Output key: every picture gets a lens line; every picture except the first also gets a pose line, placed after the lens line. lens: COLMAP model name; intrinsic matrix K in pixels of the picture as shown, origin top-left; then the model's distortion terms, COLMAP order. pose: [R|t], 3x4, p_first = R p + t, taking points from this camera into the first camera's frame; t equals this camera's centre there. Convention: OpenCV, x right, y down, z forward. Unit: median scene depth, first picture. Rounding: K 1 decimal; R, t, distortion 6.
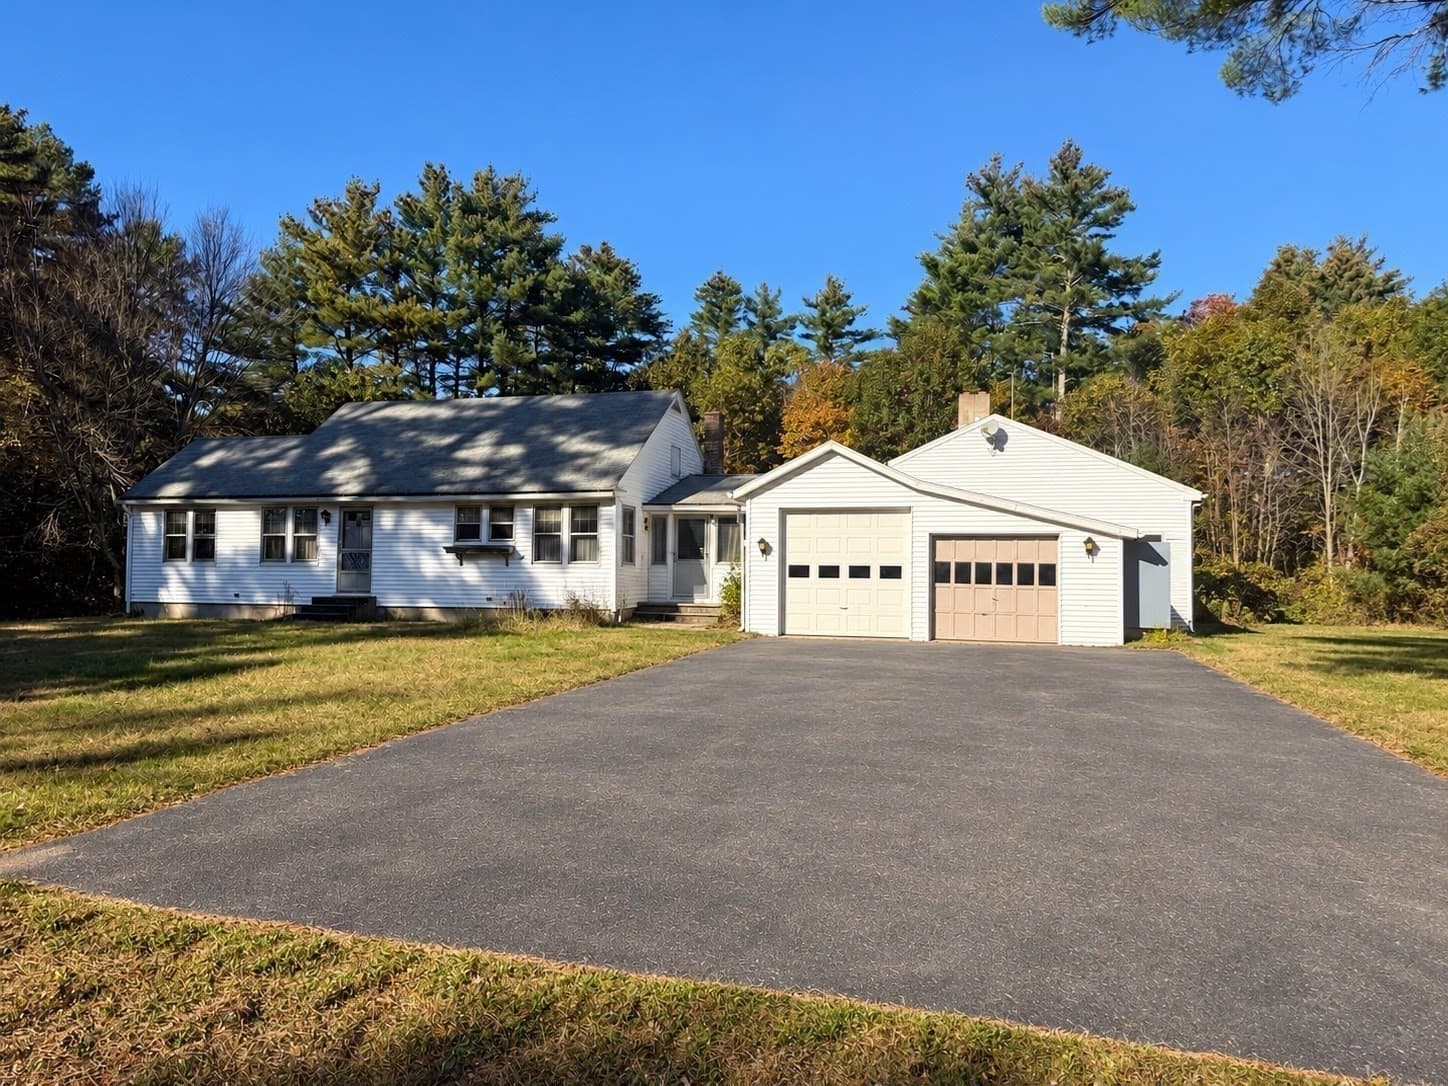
lens RADIAL K [[1074.6, 0, 729.6], [0, 1074.6, 552.5], [0, 0, 1]] dist [0.042628, -0.014668]
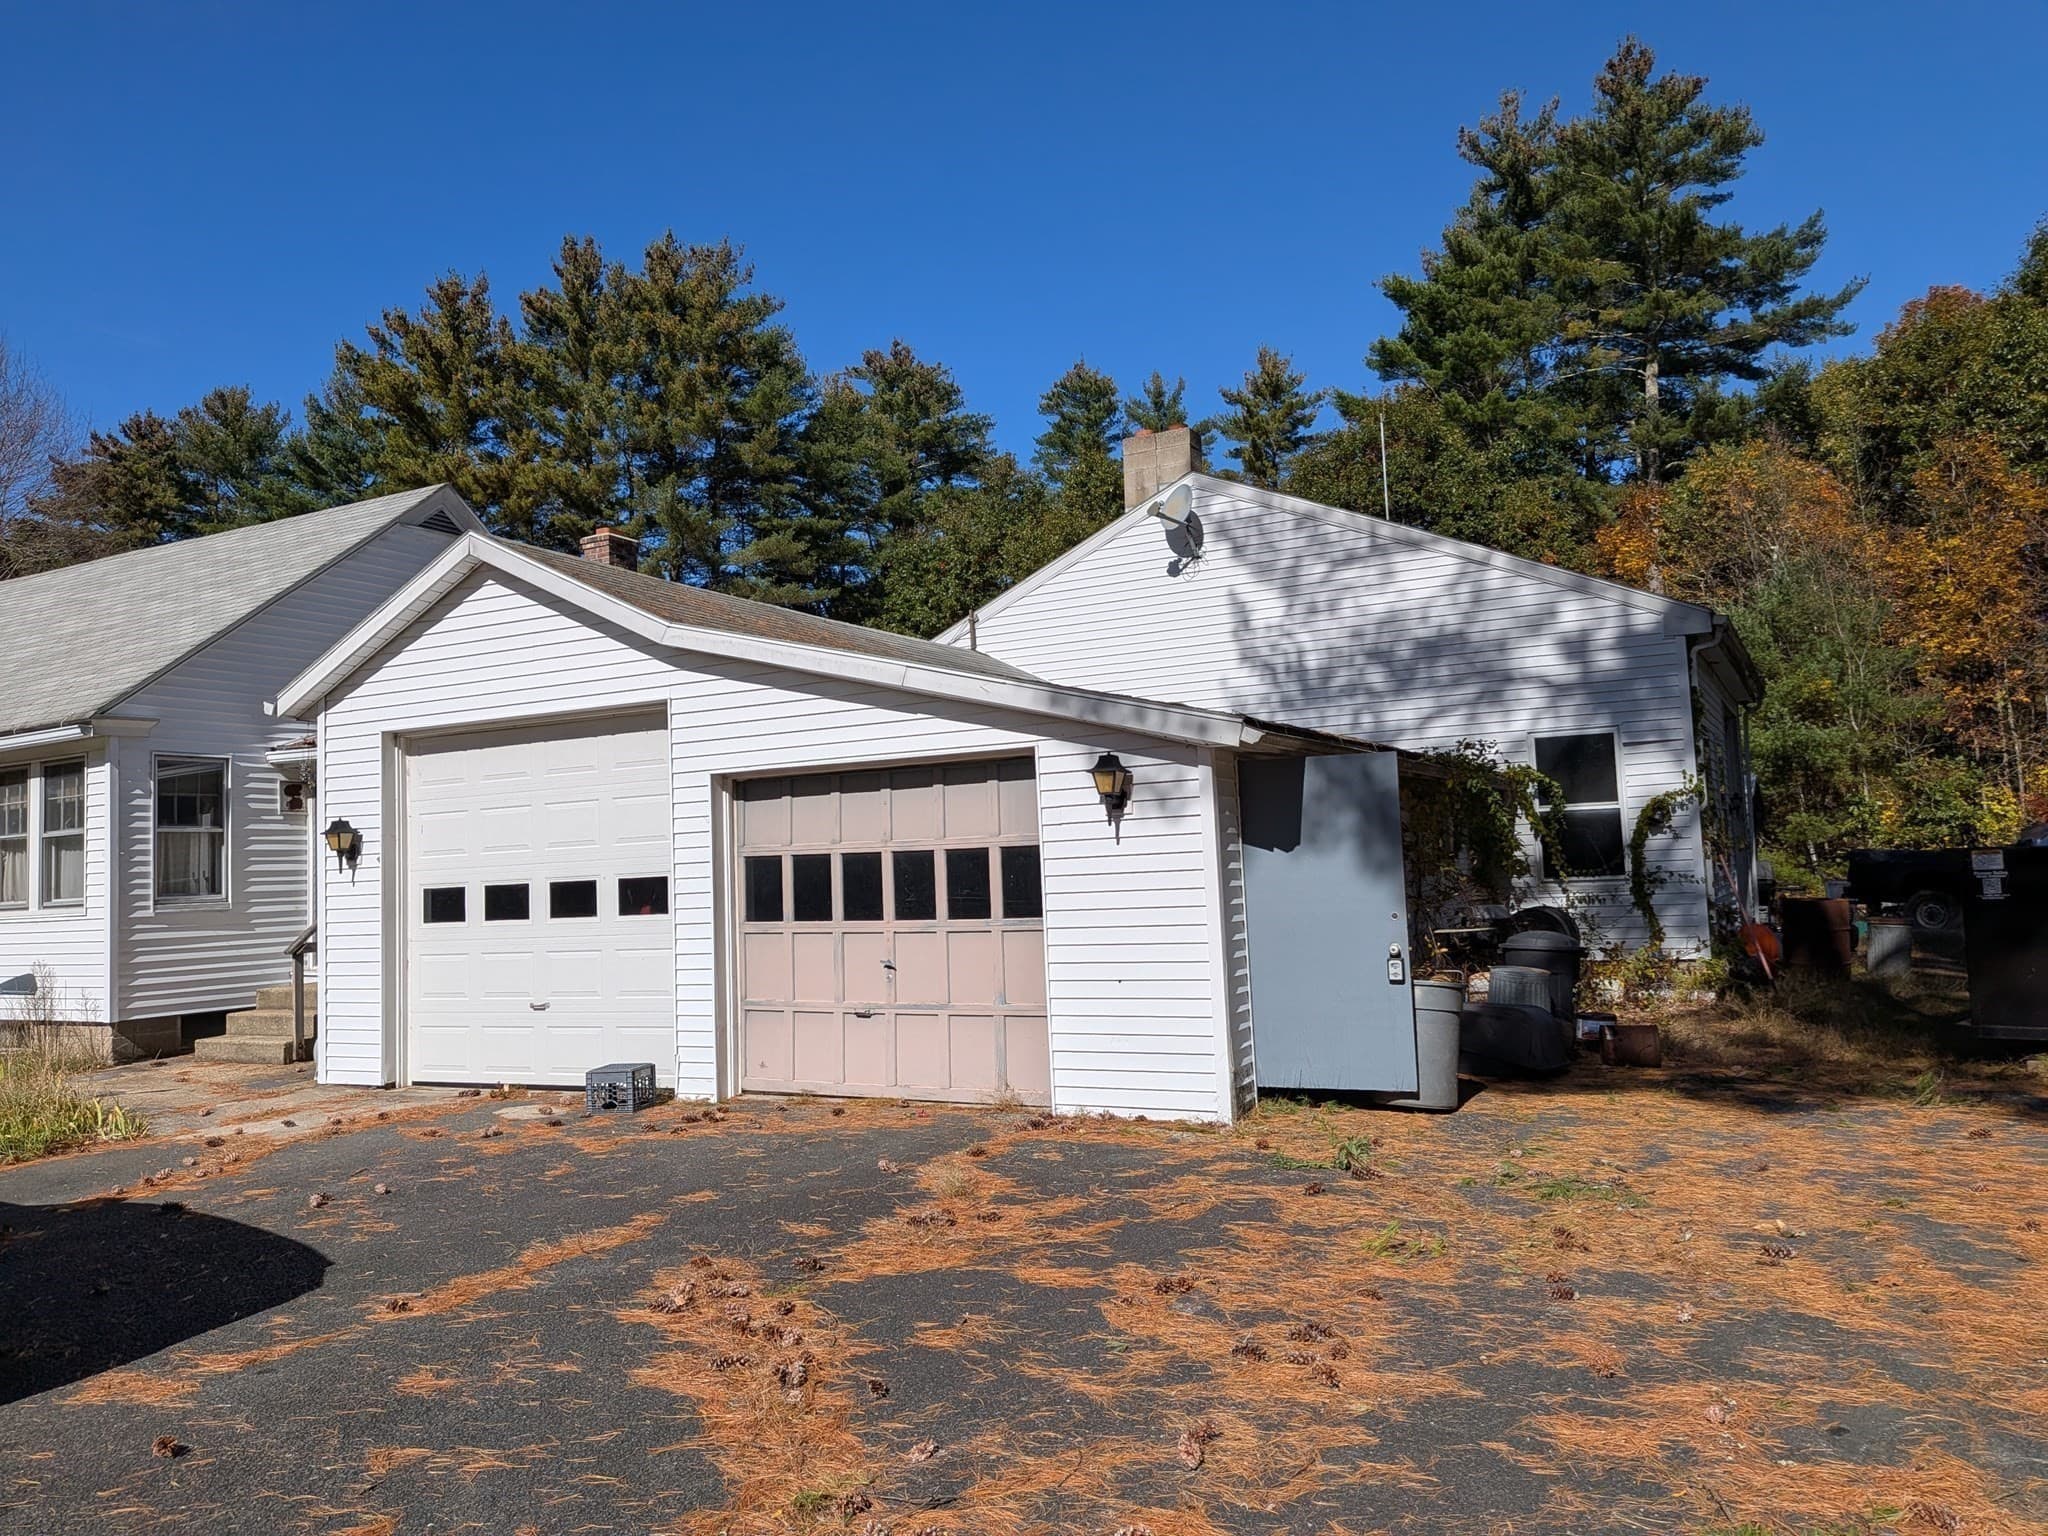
lens RADIAL K [[1519.9, 0, 1026.2], [0, 1519.9, 752.0], [0, 0, 1]] dist [0.042628, -0.014668]
pose [[0.981720, -0.072237, -0.176089, 0.279716], [0.064196, 0.996636, -0.050948, 0.004125], [0.179177, 0.038712, 0.983055, 0.421912]]
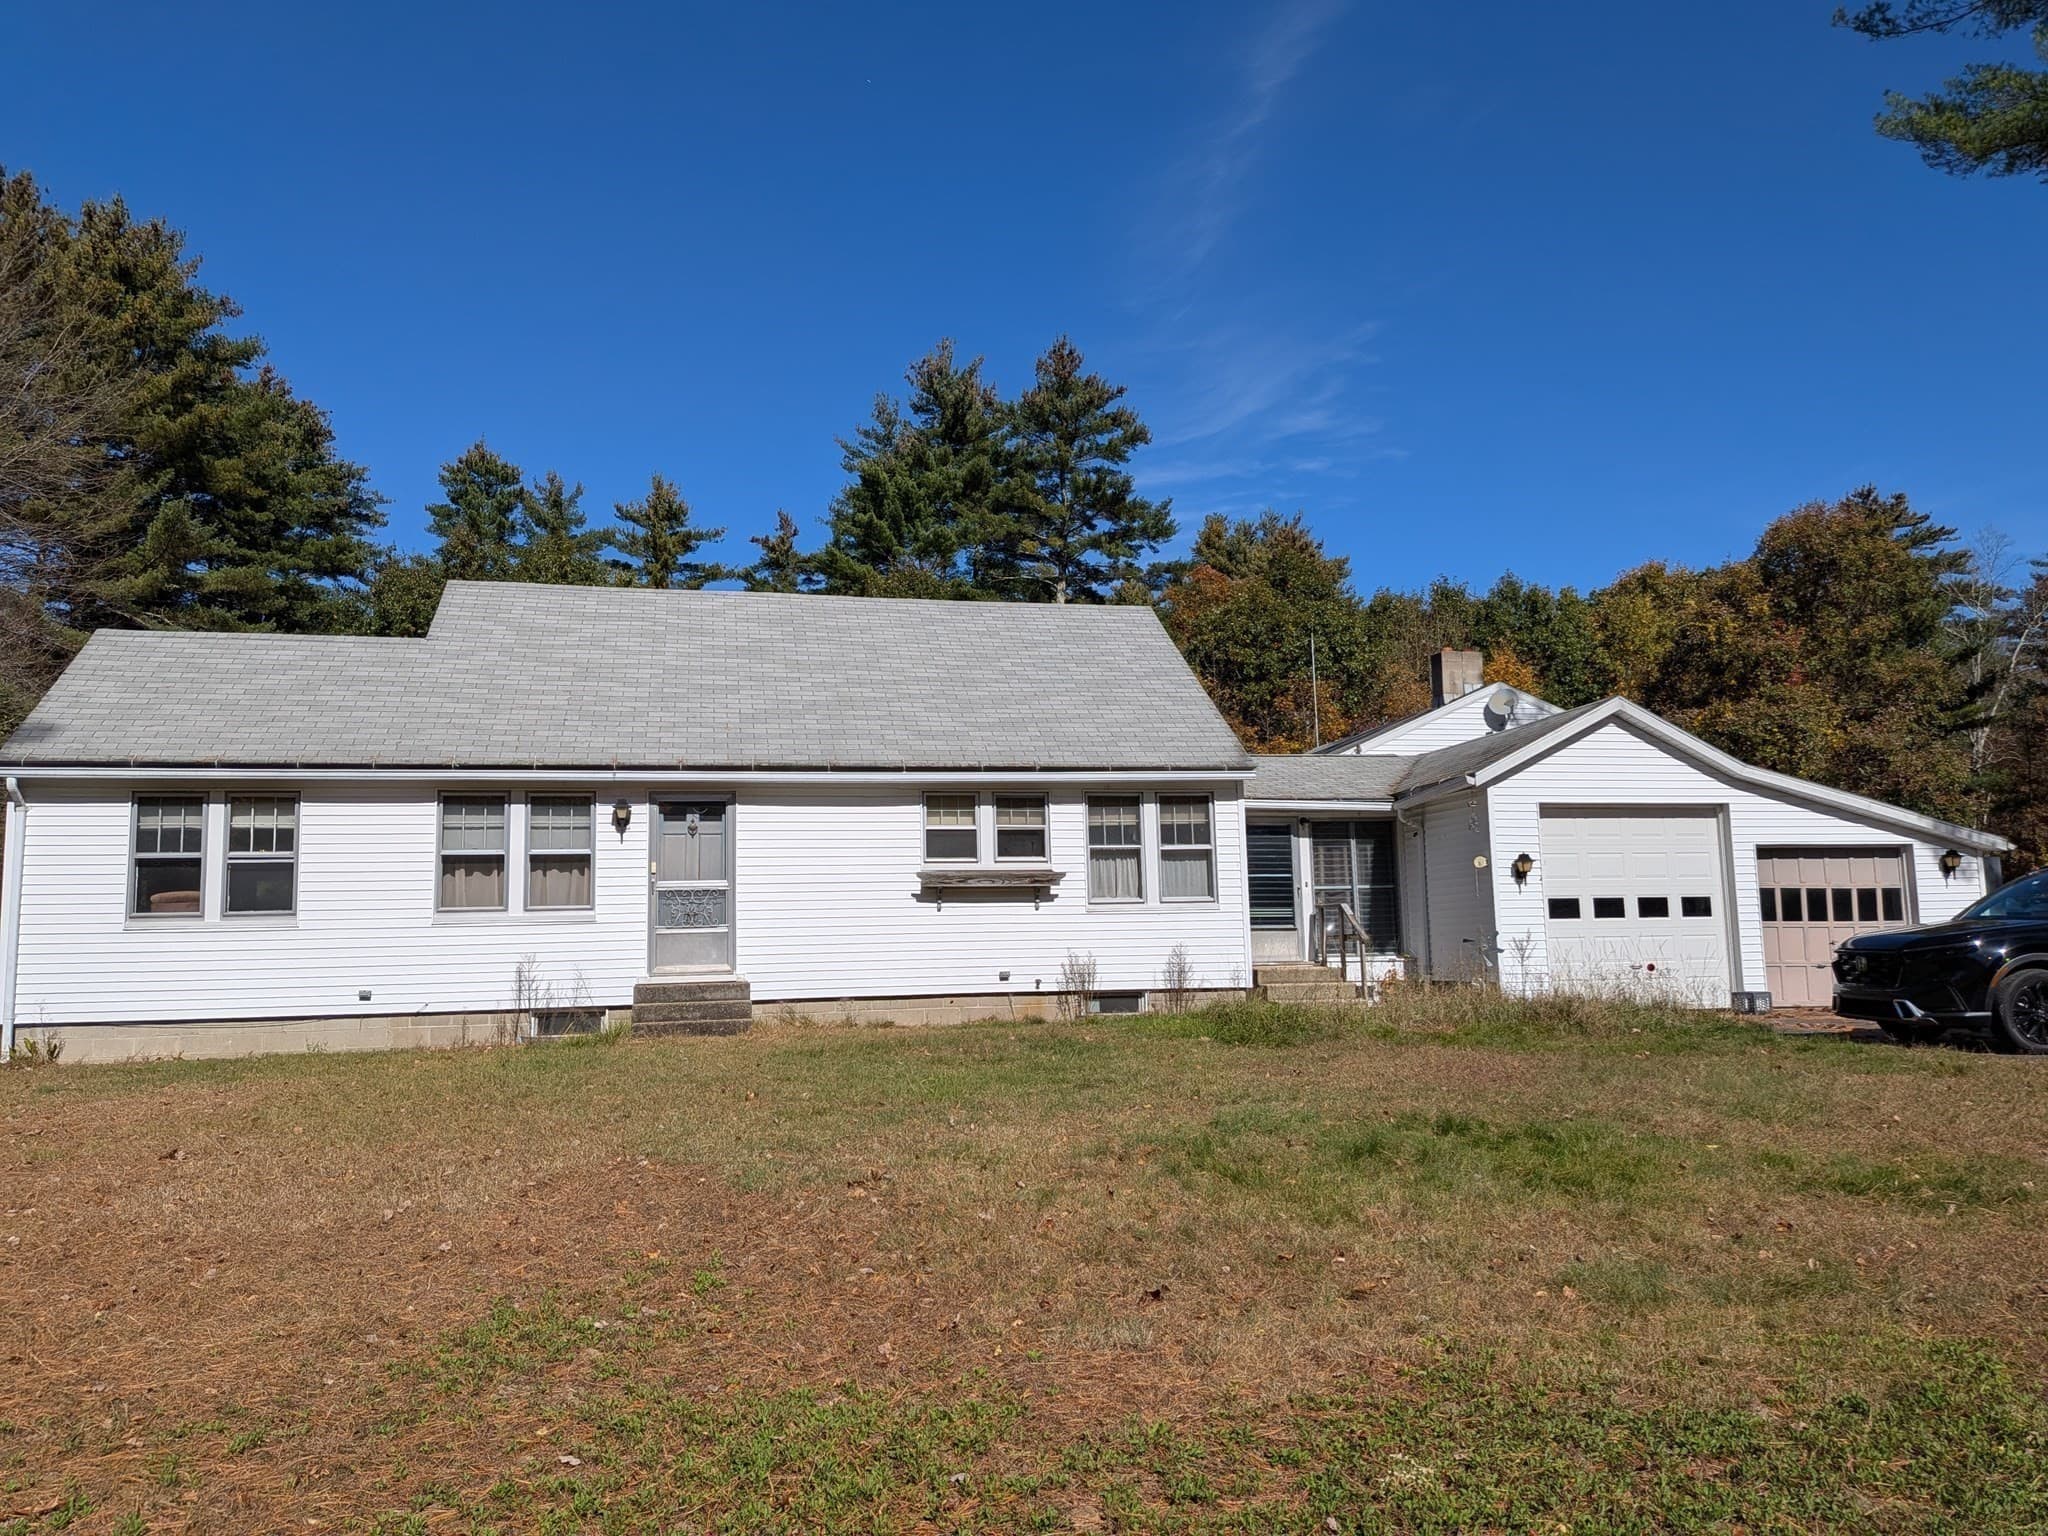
lens RADIAL K [[1519.9, 0, 1036.5], [0, 1519.9, 778.7], [0, 0, 1]] dist [0.042628, -0.014668]
pose [[0.855929, 0.026640, 0.516407, -0.513965], [0.017562, 0.996598, -0.080520, 0.007172], [-0.516796, 0.077989, 0.852549, 0.326652]]
